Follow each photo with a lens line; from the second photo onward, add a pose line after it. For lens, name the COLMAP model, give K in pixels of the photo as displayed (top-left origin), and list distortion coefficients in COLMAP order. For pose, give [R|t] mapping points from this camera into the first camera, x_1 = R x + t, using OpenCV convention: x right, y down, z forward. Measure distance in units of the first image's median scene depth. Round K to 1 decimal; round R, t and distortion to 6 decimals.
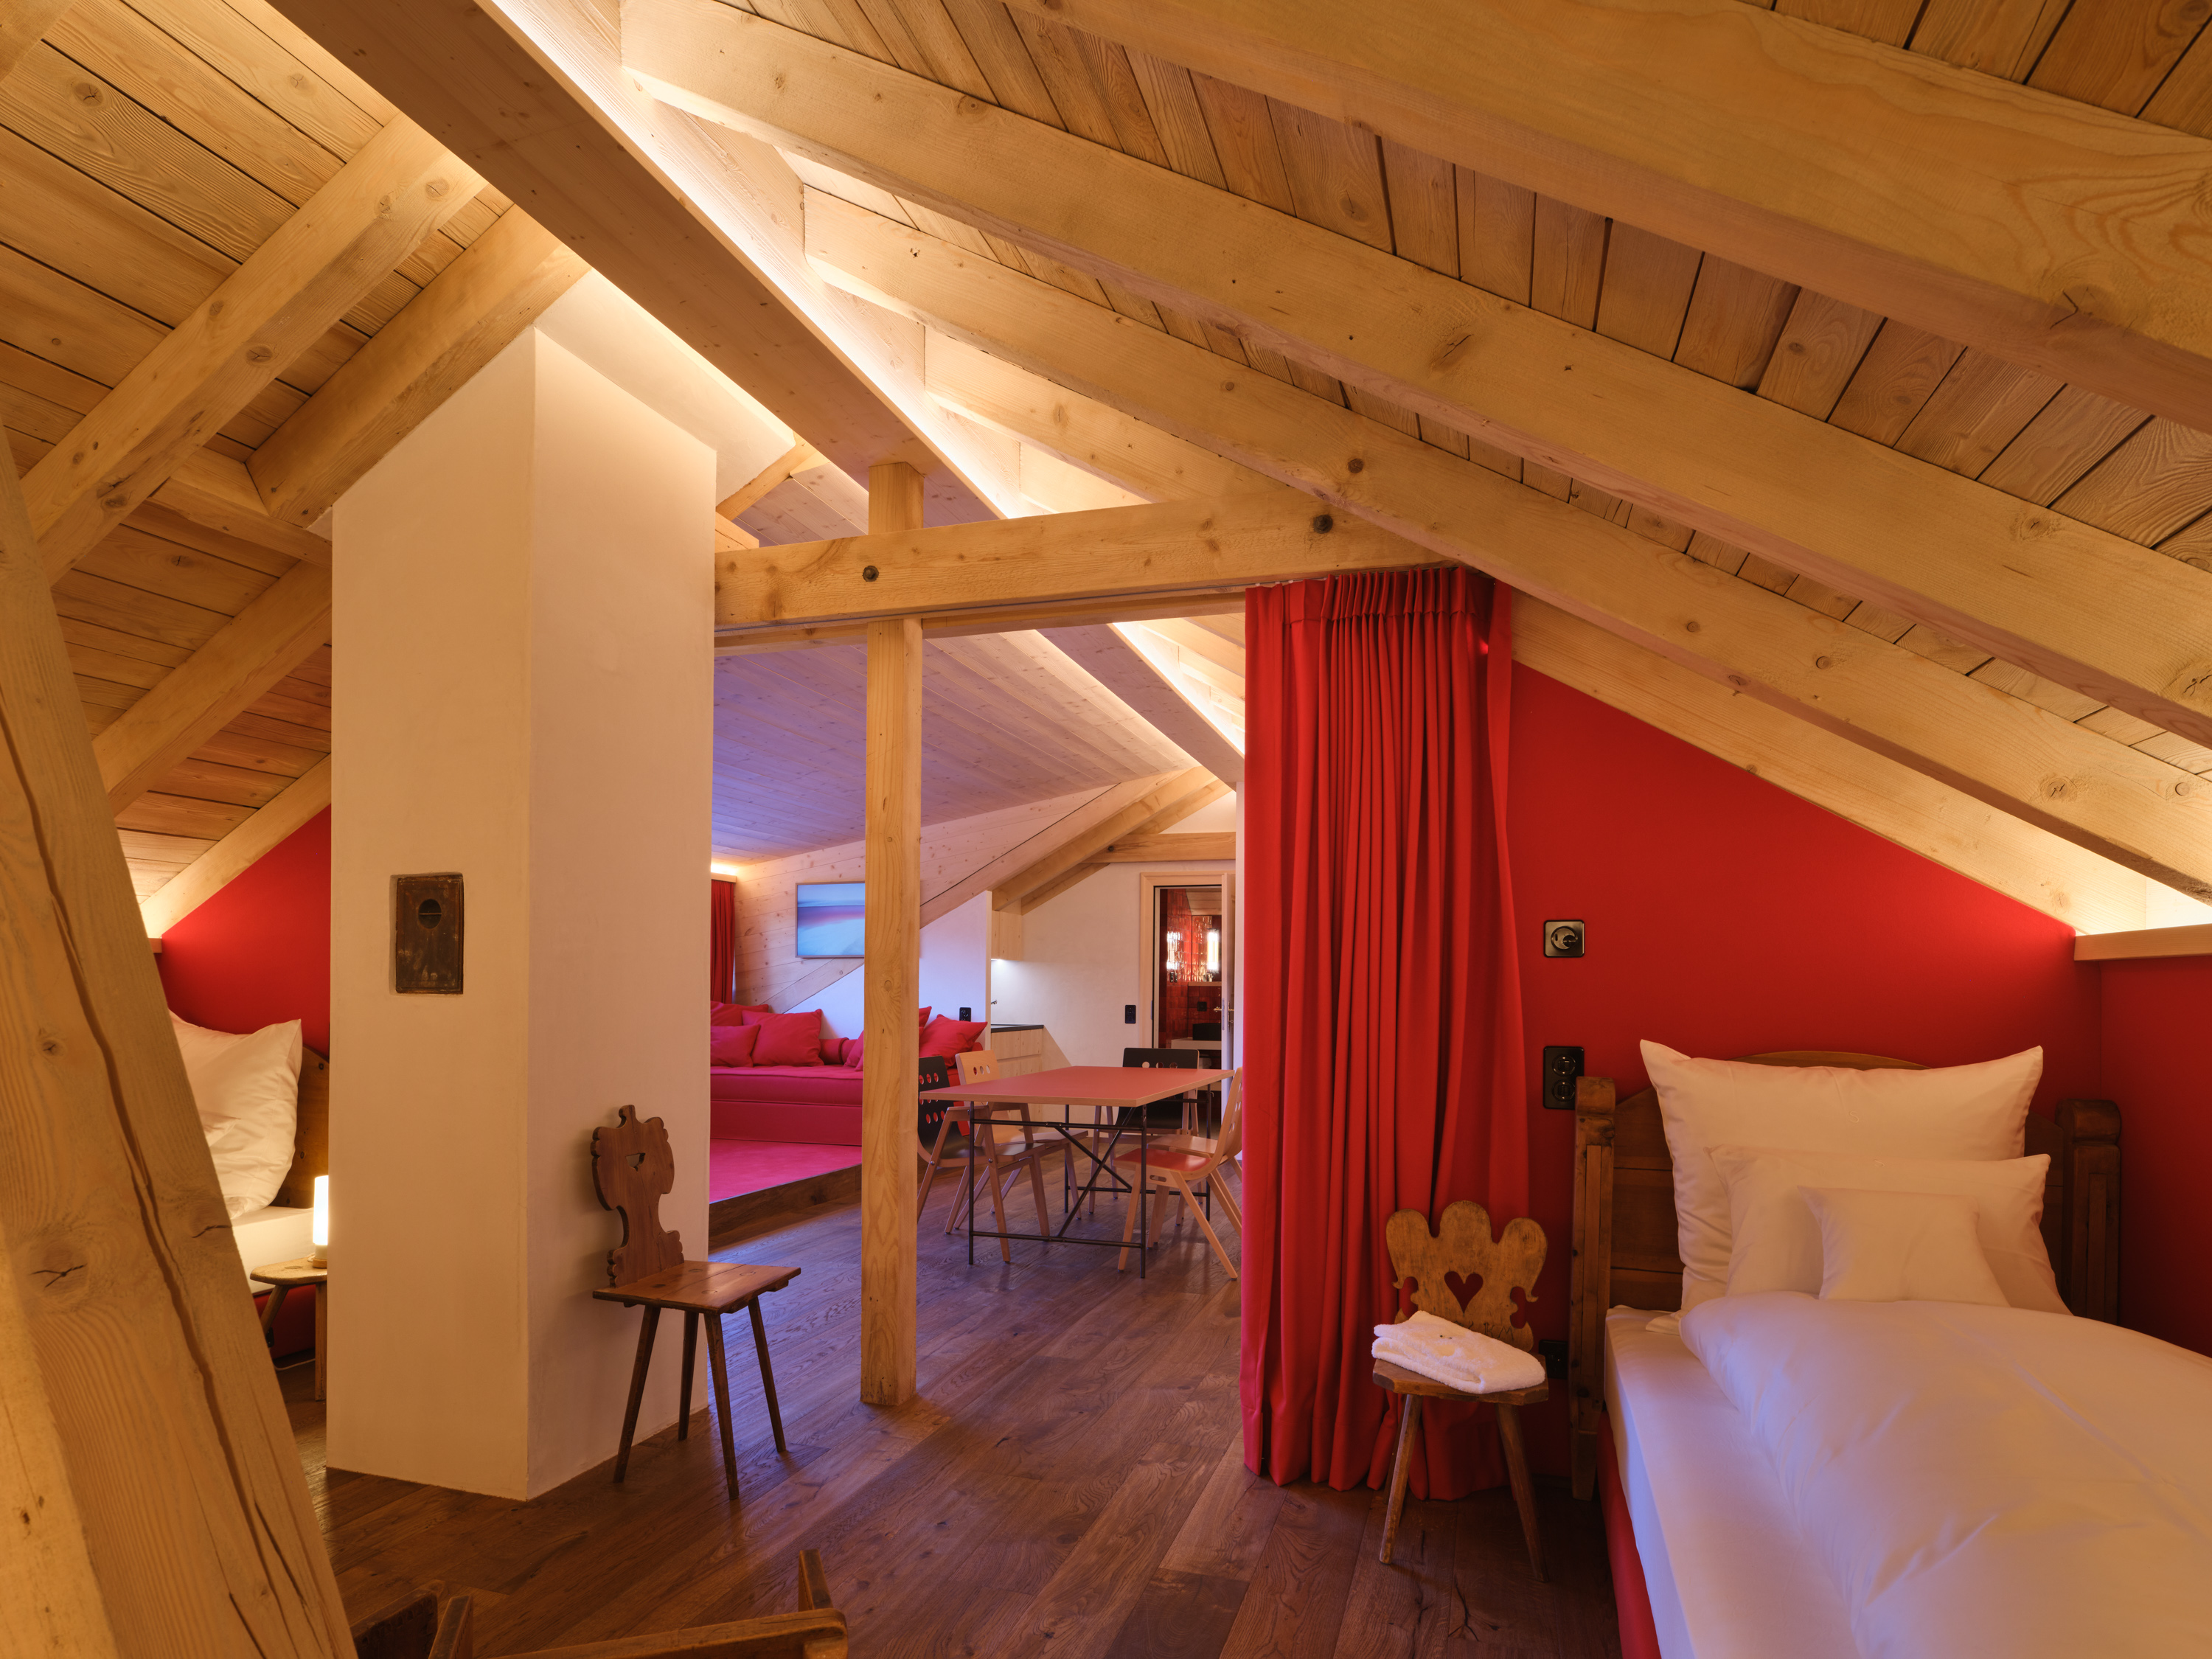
lens RADIAL K [[1241.9, 0, 1103.3], [0, 1241.9, 839.3], [0, 0, 1]] dist [0.000776, 0.000030]
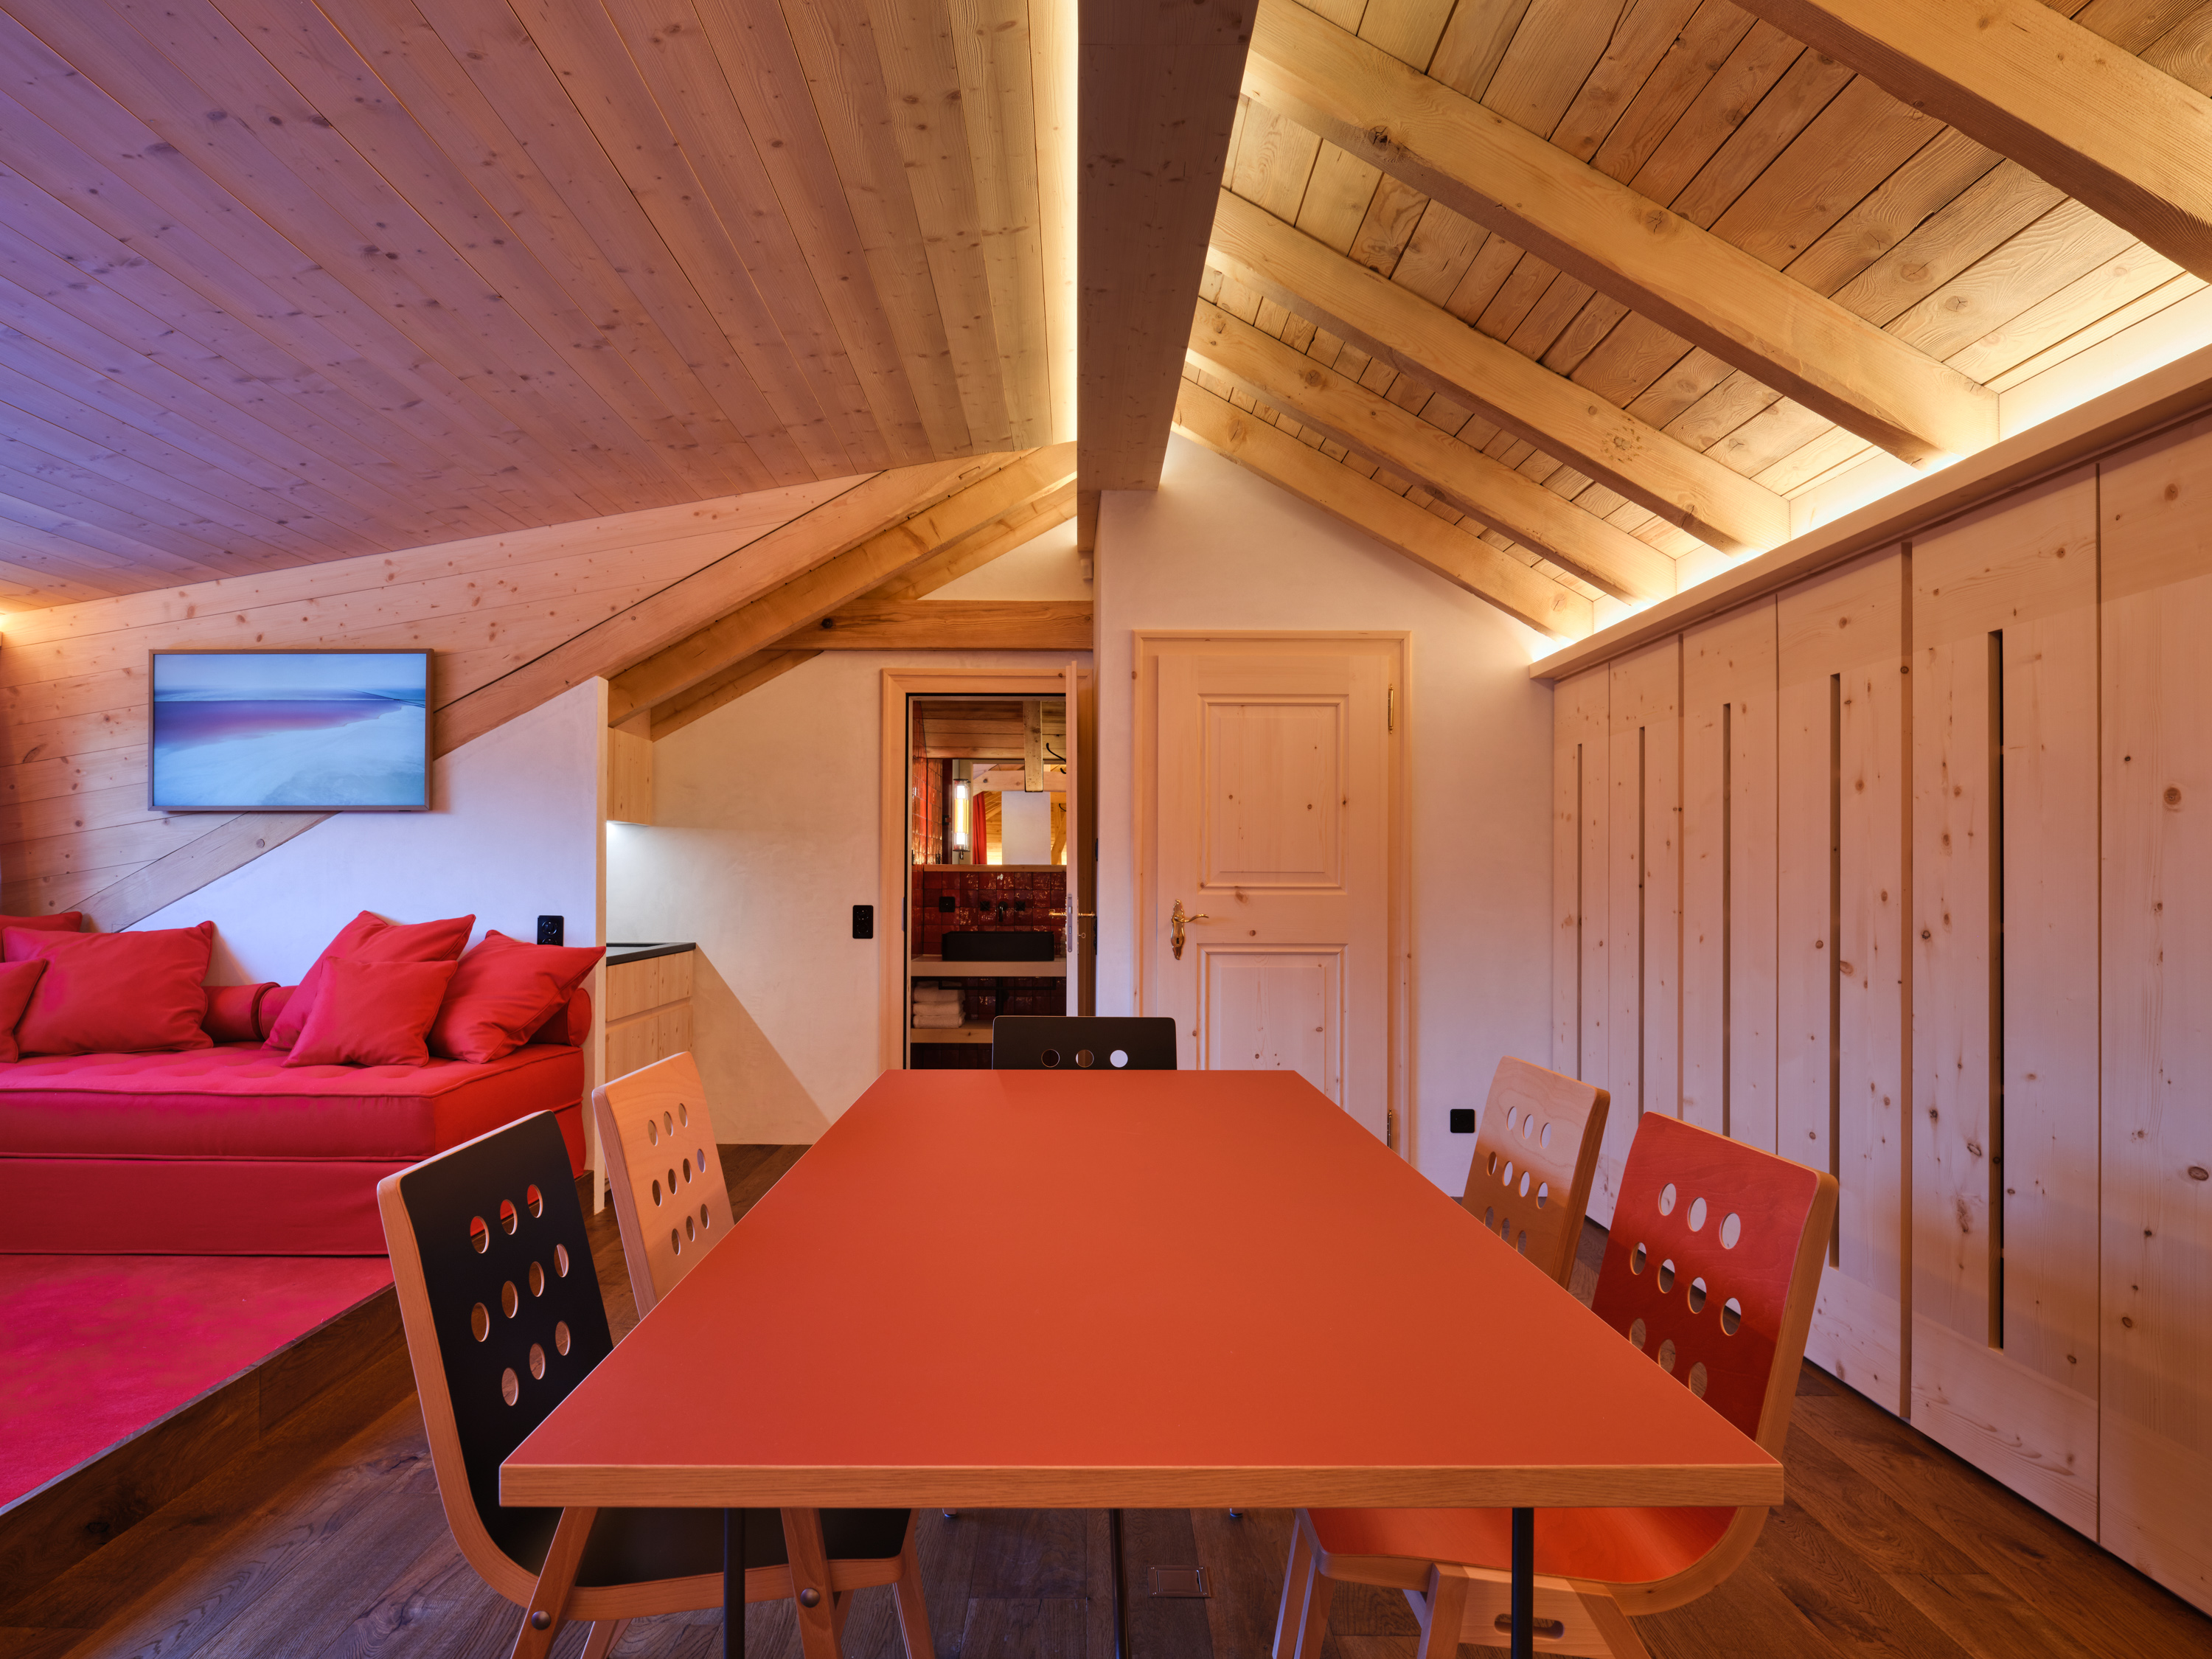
lens RADIAL K [[1341.9, 0, 1095.3], [0, 1341.9, 811.2], [0, 0, 1]] dist [-0.003064, 0.000362]
pose [[0.951459, 0.011771, 0.307552, -0.066972], [-0.033910, 0.997194, 0.066742, 0.050314], [-0.305903, -0.073931, 0.949188, 0.422358]]
